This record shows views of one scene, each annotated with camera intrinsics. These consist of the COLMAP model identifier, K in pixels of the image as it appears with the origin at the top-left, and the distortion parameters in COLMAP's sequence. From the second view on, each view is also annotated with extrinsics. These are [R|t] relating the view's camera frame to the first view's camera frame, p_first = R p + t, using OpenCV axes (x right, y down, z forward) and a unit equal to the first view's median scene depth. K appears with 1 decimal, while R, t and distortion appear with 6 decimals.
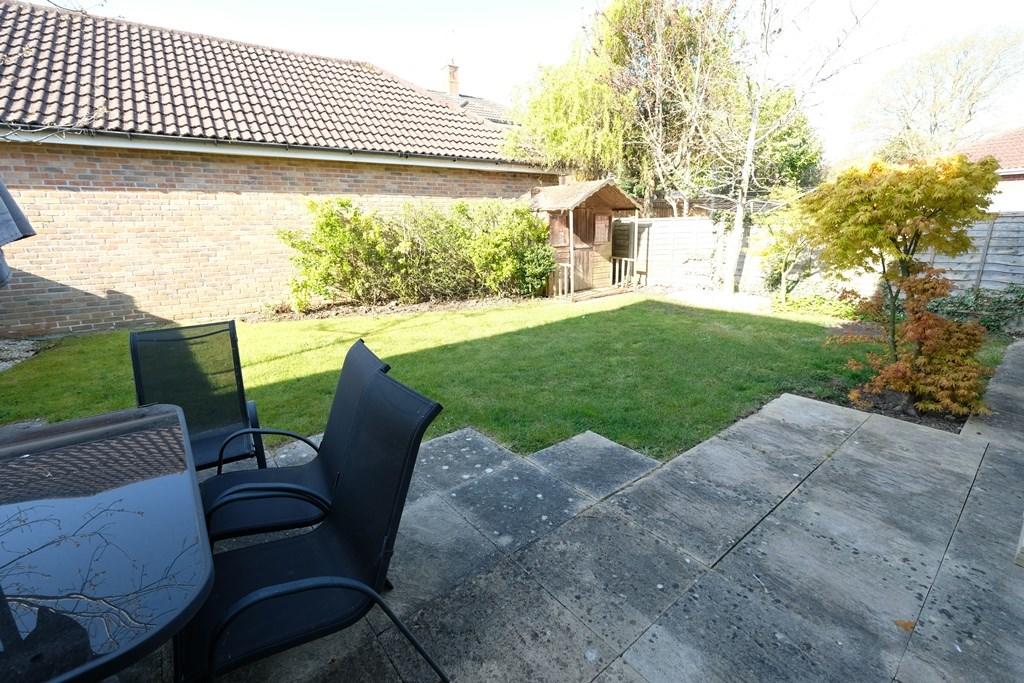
lens RADIAL K [[447.7, 0, 513.0], [0, 447.7, 339.2], [0, 0, 1]] dist [-0.000564, 0.000047]
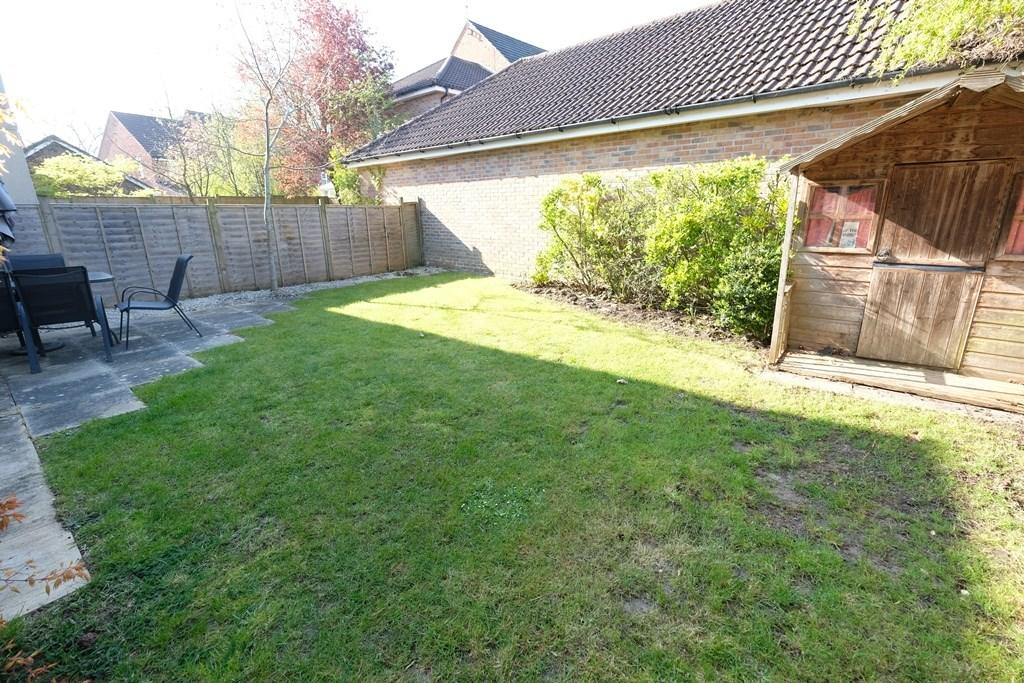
lens RADIAL K [[447.7, 0, 513.0], [0, 447.7, 339.2], [0, 0, 1]] dist [-0.000564, 0.000047]
pose [[0.207185, 0.286627, -0.935371, 0.577908], [-0.239304, 0.941920, 0.235628, -0.179264], [0.948582, 0.175020, 0.263743, 0.680485]]
